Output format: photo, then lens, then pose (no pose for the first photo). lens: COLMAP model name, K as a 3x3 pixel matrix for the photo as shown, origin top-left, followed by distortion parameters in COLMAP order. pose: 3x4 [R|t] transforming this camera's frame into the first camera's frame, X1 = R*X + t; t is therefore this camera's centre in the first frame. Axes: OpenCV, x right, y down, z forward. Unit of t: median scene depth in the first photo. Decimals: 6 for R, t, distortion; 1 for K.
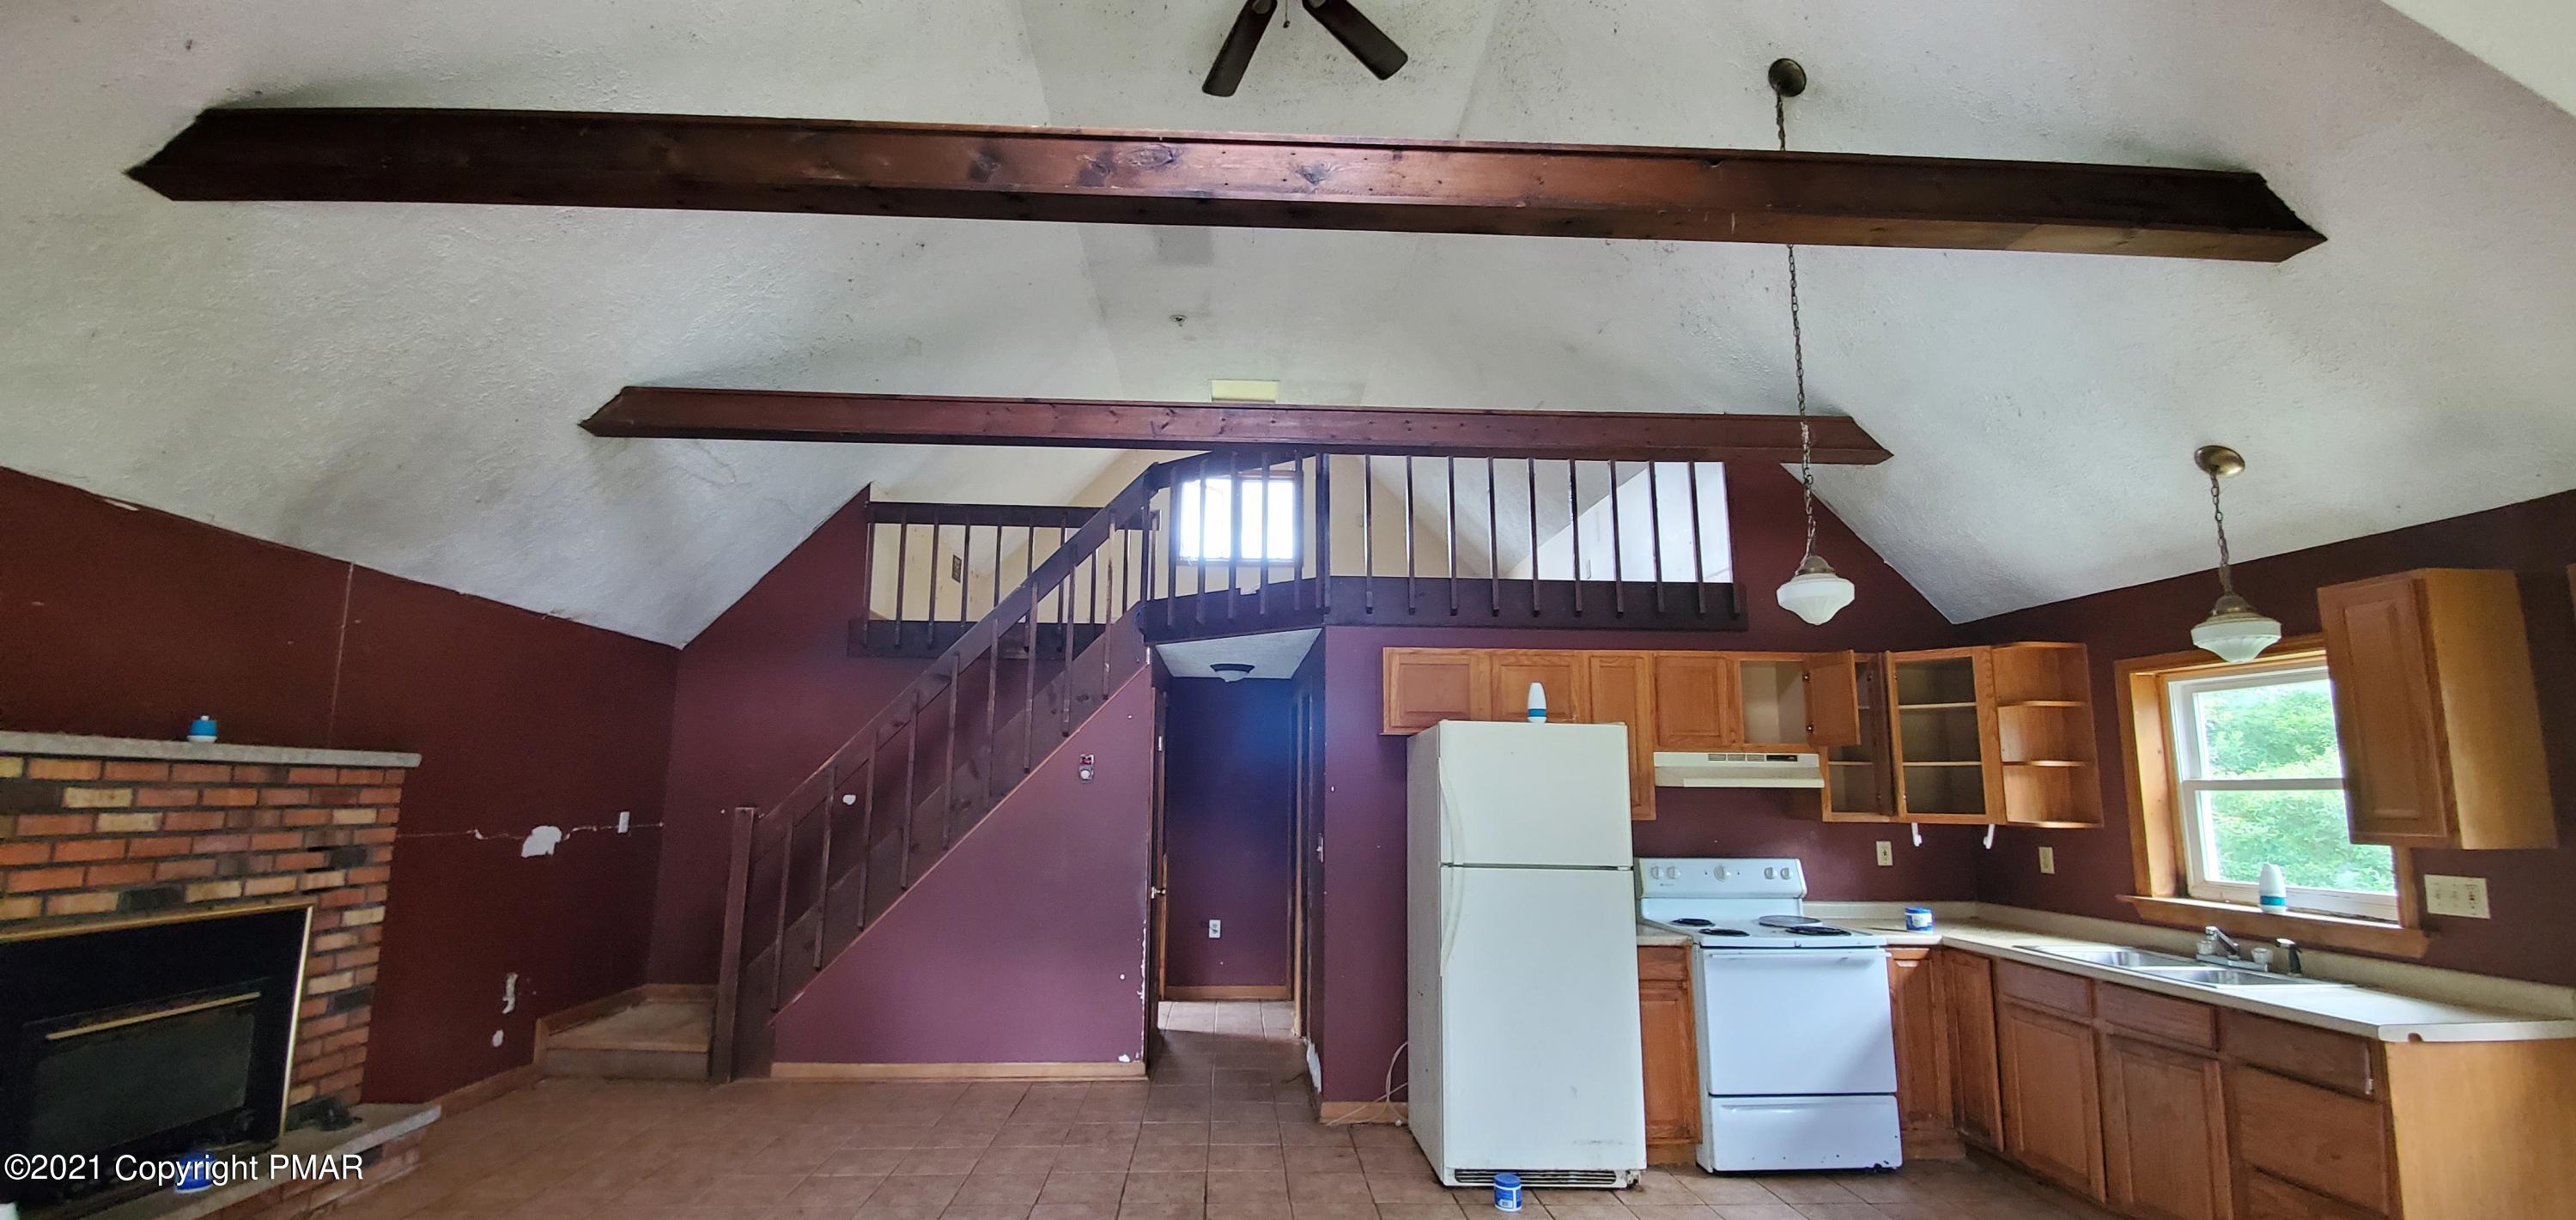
lens RADIAL K [[1056.6, 0, 1202.0], [0, 1056.6, 609.0], [0, 0, 1]] dist [0.002710, -0.011148]
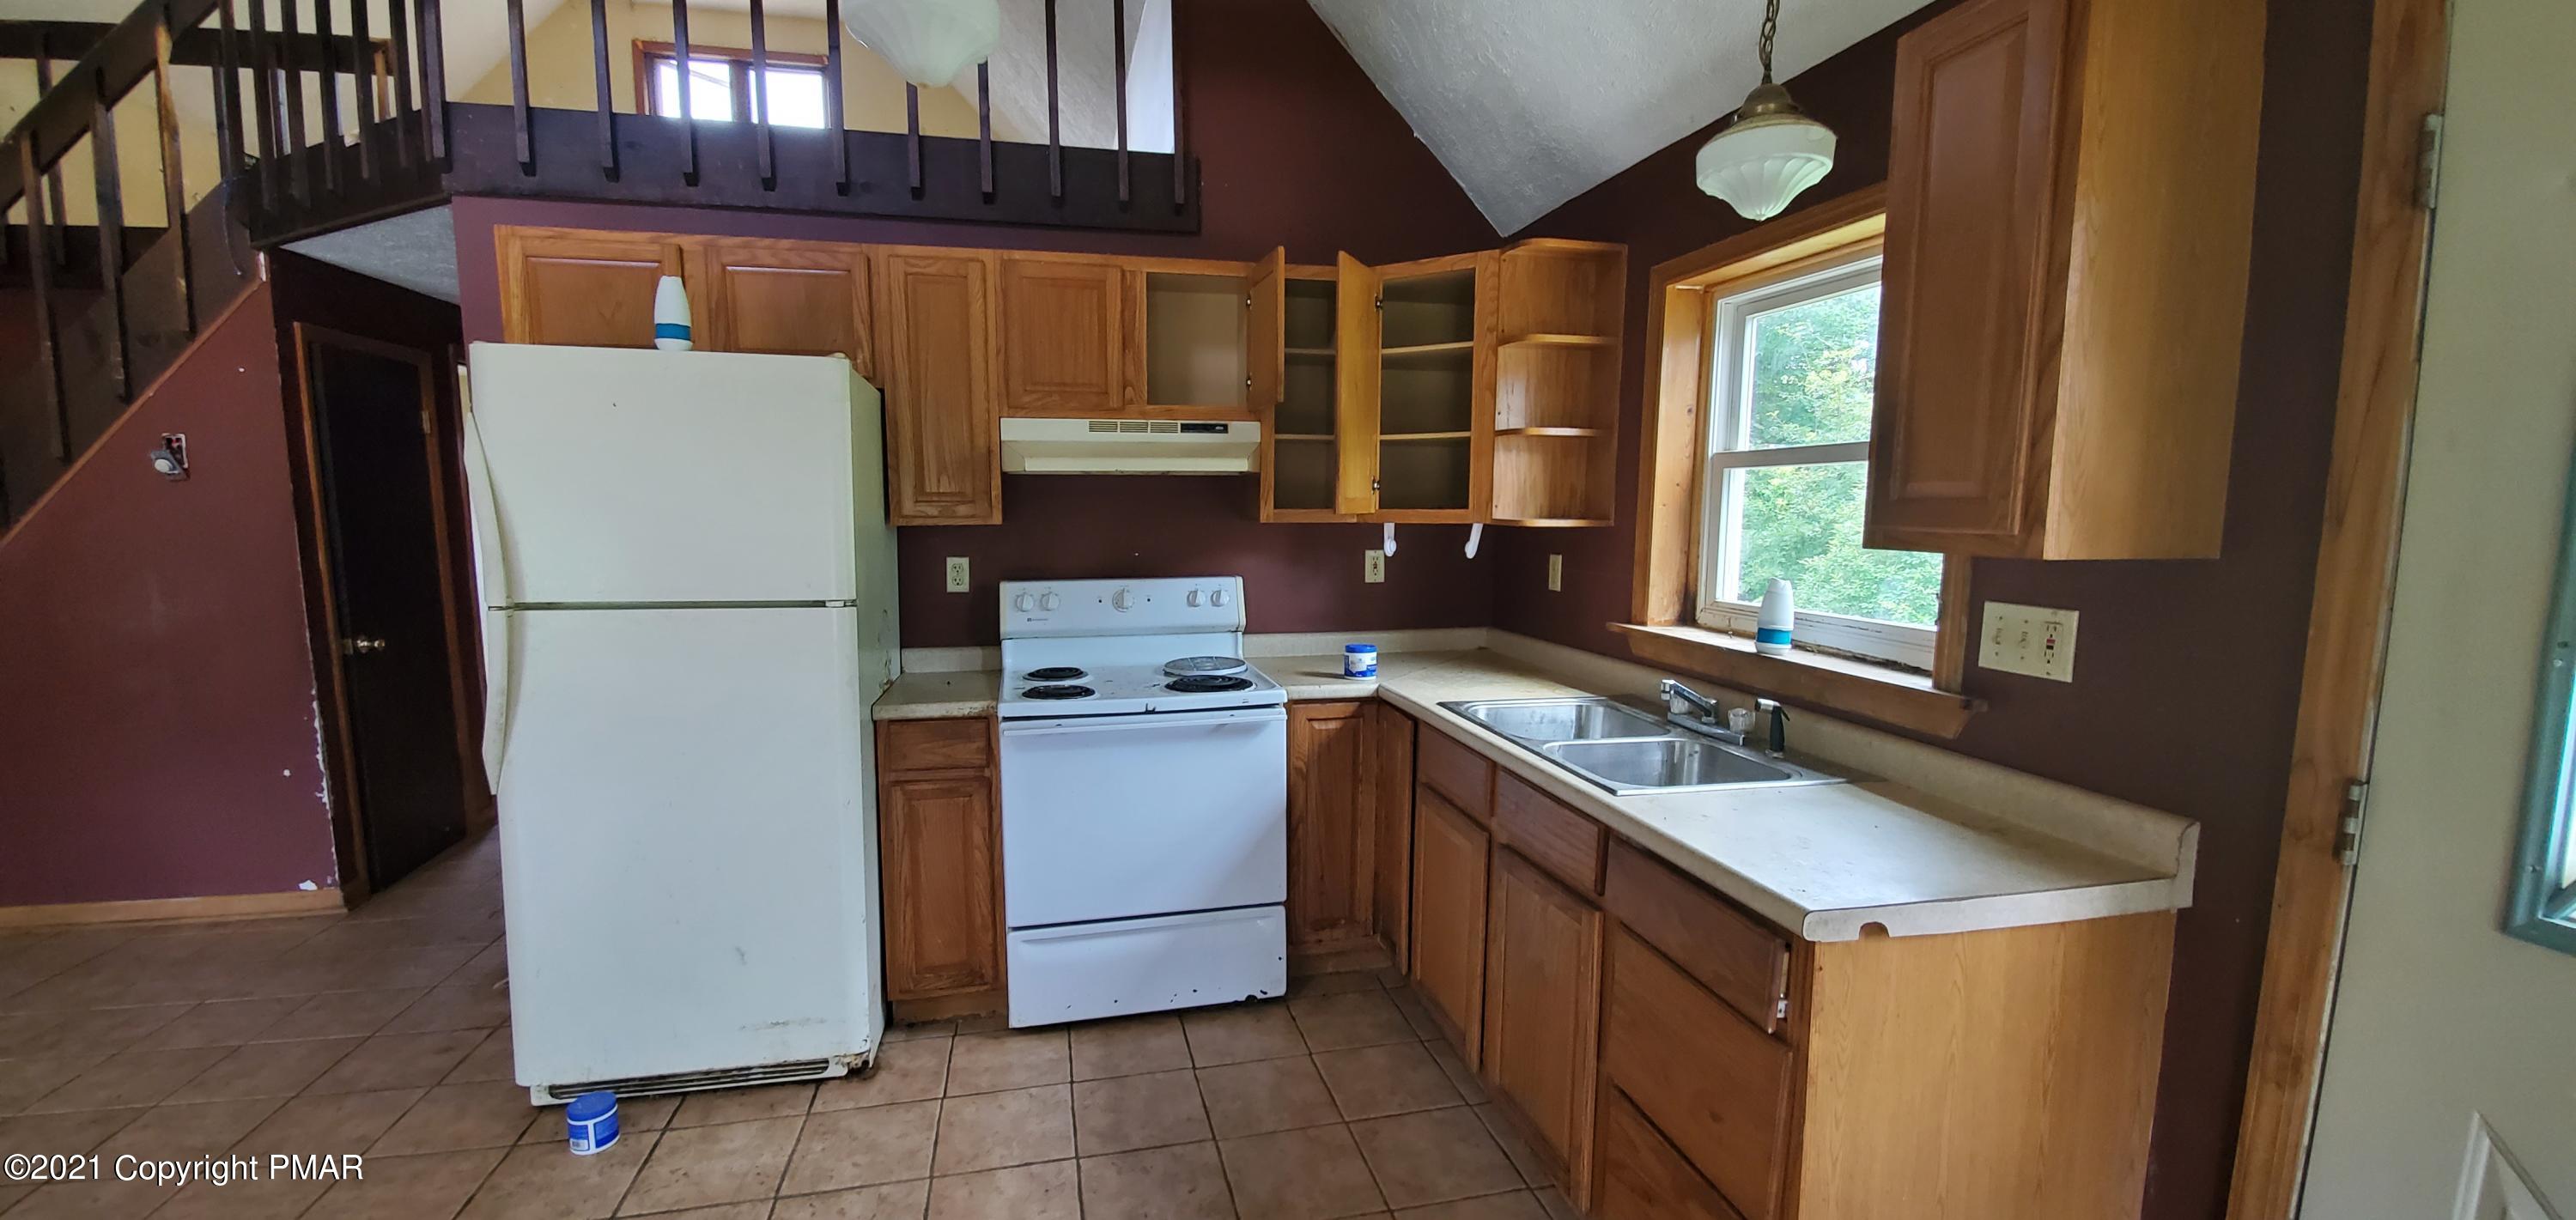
lens RADIAL K [[1056.6, 0, 1218.3], [0, 1056.6, 614.0], [0, 0, 1]] dist [0.002710, -0.011148]
pose [[0.983683, -0.028677, 0.177609, 0.495067], [-0.020013, 0.963645, 0.266437, 0.087389], [-0.178793, -0.265644, 0.947347, 0.391353]]
